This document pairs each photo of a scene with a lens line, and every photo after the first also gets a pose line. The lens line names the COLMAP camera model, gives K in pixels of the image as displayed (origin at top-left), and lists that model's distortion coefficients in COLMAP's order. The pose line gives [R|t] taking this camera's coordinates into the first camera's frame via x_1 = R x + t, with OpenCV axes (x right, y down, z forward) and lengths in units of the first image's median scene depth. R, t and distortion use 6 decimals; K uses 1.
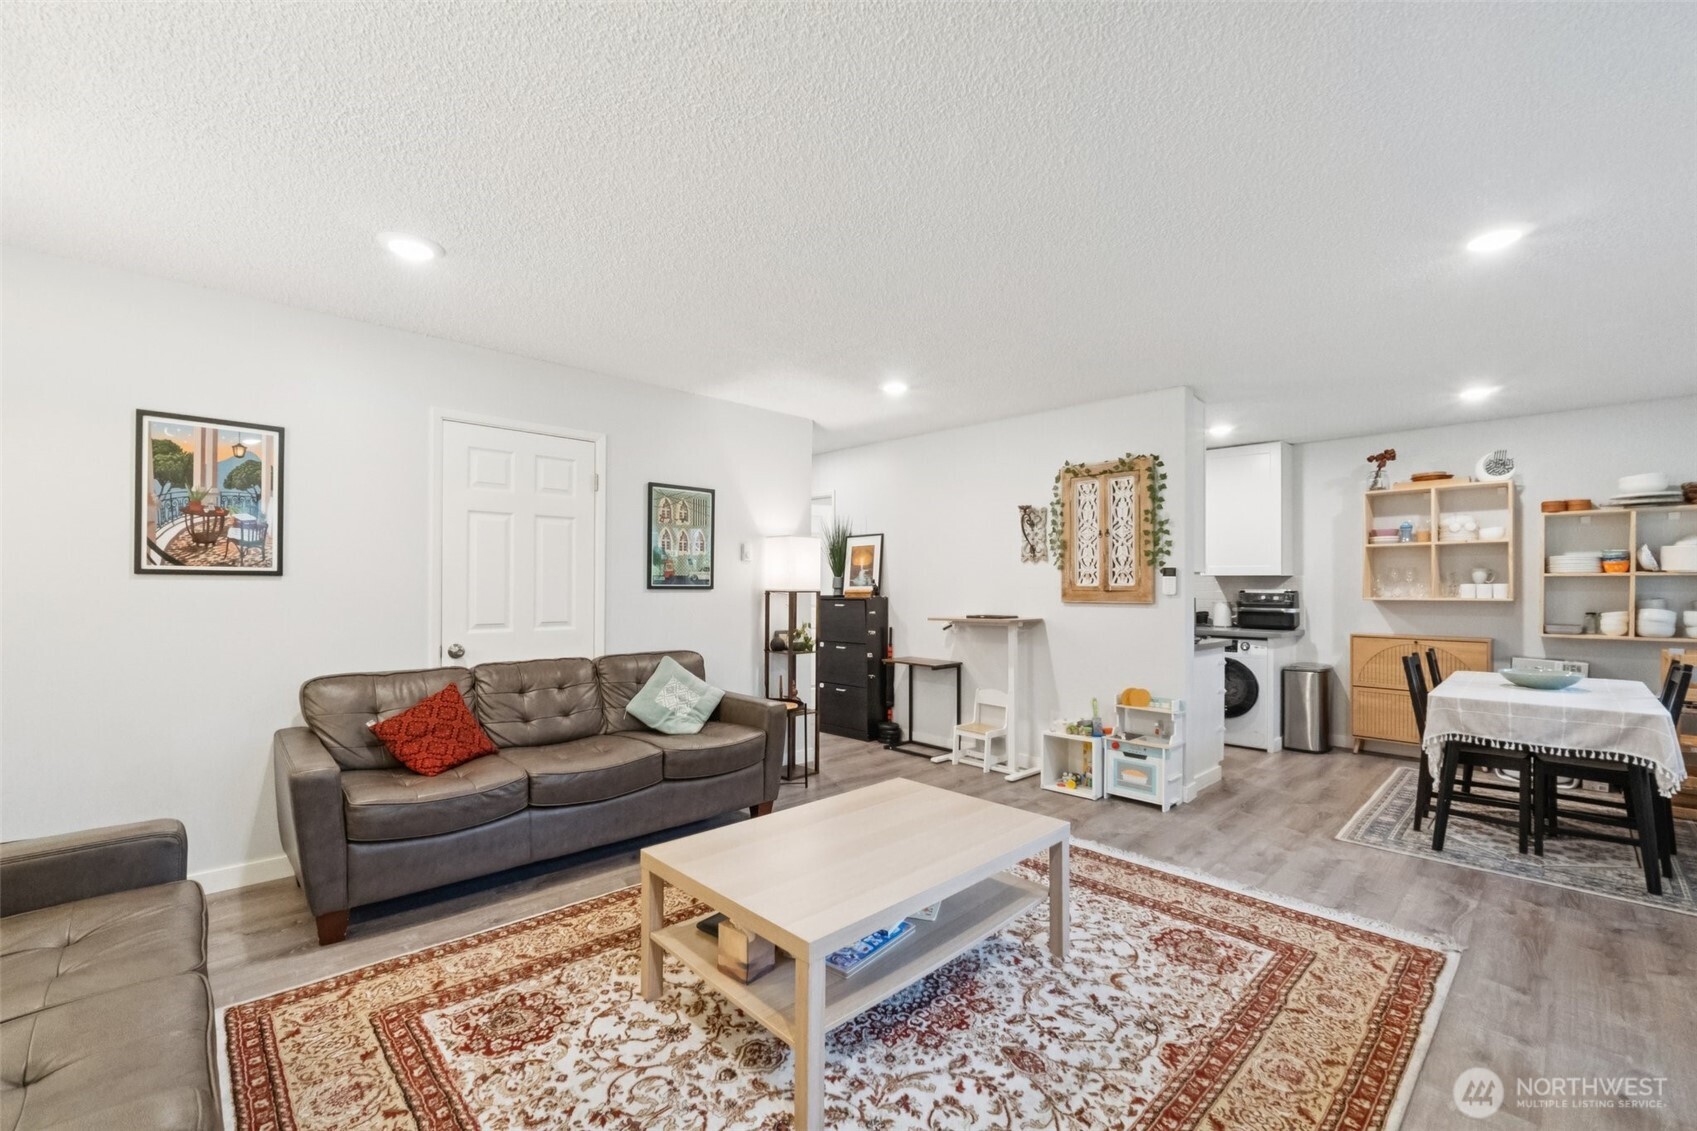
lens RADIAL K [[711.7, 0, 849.9], [0, 711.7, 586.0], [0, 0, 1]] dist [-0.006757, -0.000612]
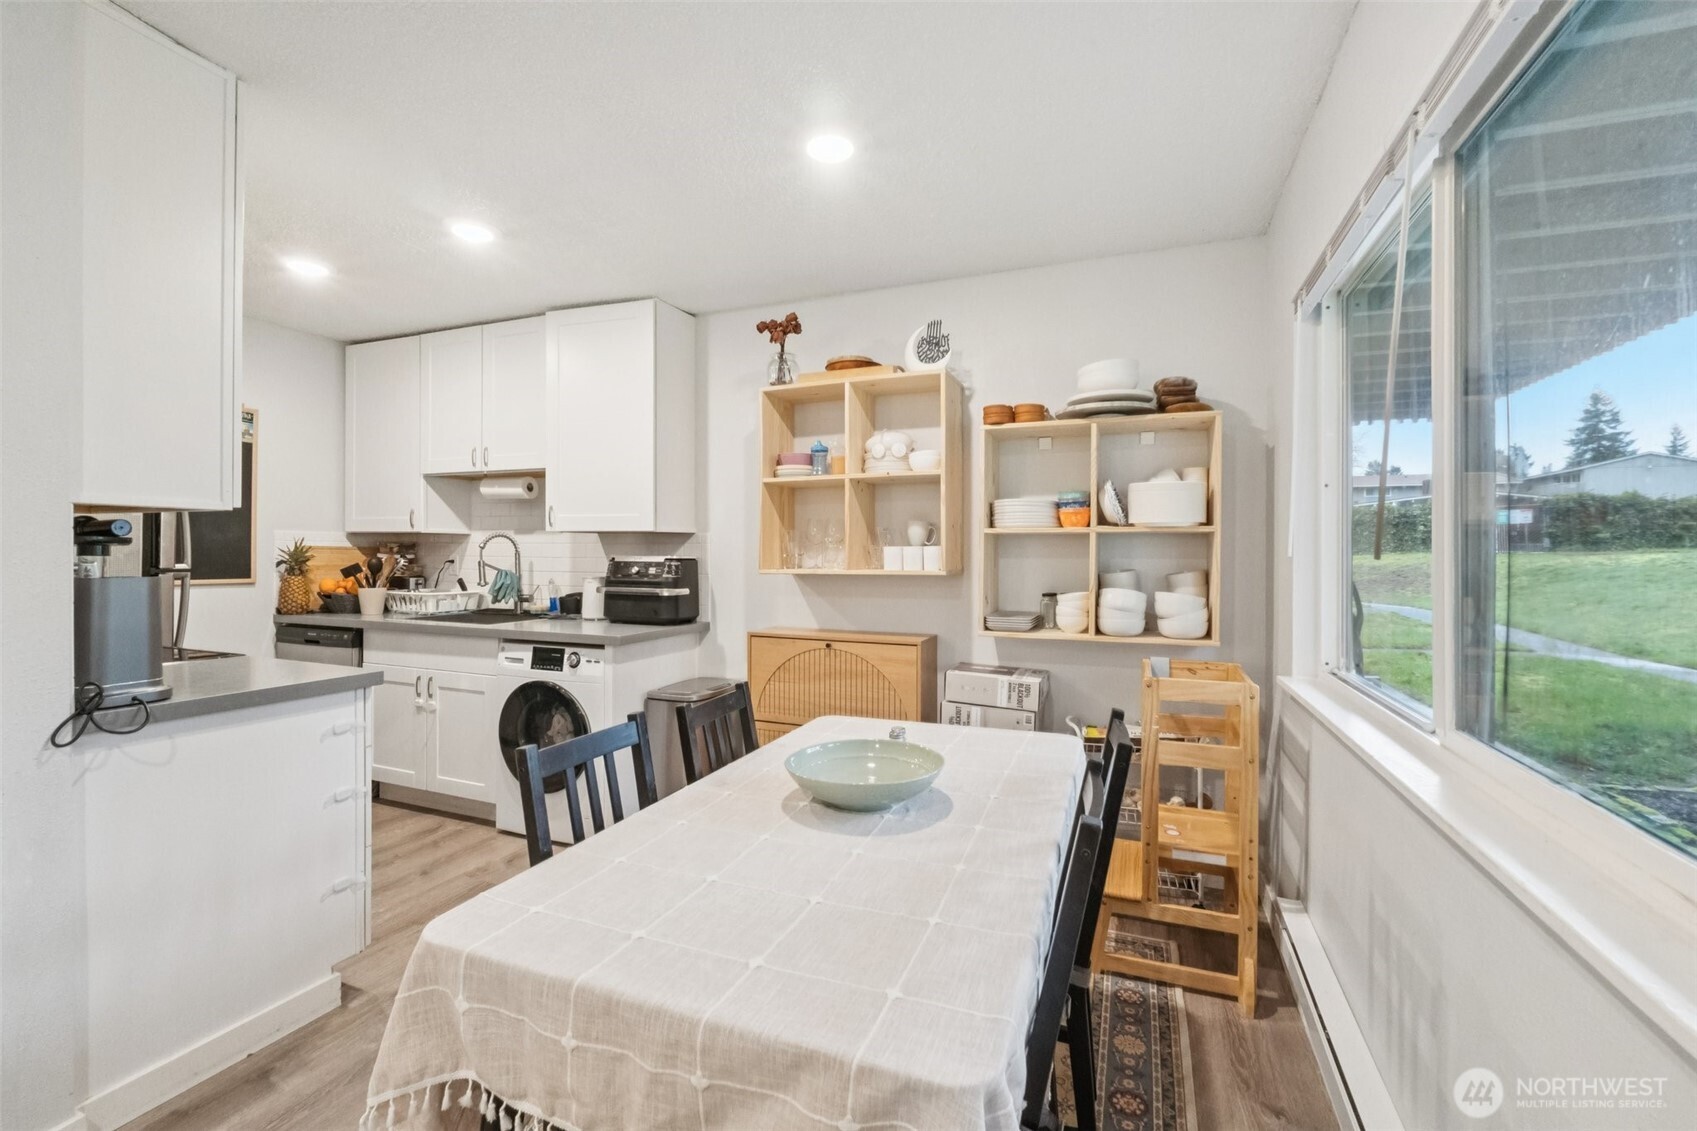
lens RADIAL K [[712.4, 0, 854.0], [0, 712.4, 553.2], [0, 0, 1]] dist [-0.003730, -0.000433]
pose [[0.913267, 0.002731, 0.407352, 0.677422], [-0.002552, 0.999996, -0.000982, 0.003891], [-0.407353, -0.000142, 0.913271, 0.530092]]
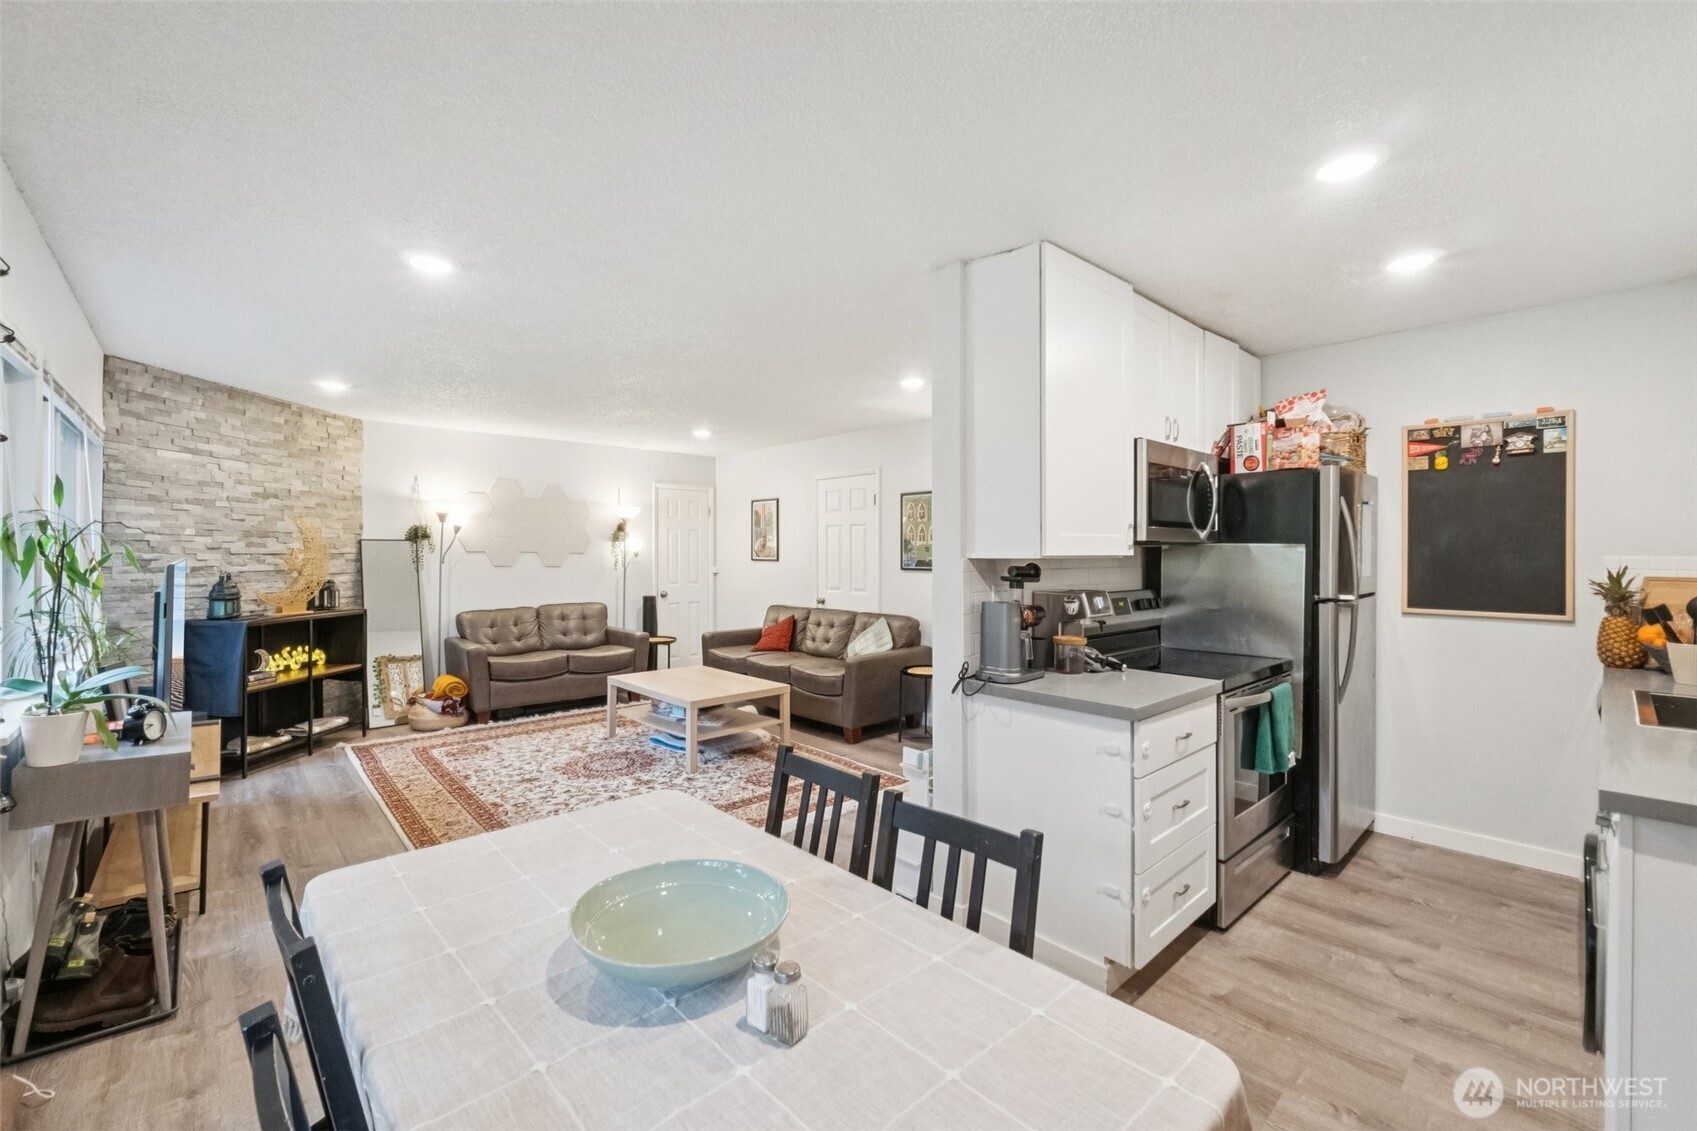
lens RADIAL K [[707.1, 0, 852.9], [0, 707.1, 558.6], [0, 0, 1]] dist [-0.007448, -0.000196]
pose [[-0.024838, 0.003009, -0.999687, 1.070833], [-0.002434, 0.999992, 0.003070, -0.020992], [0.999689, 0.002509, -0.024831, 0.907205]]
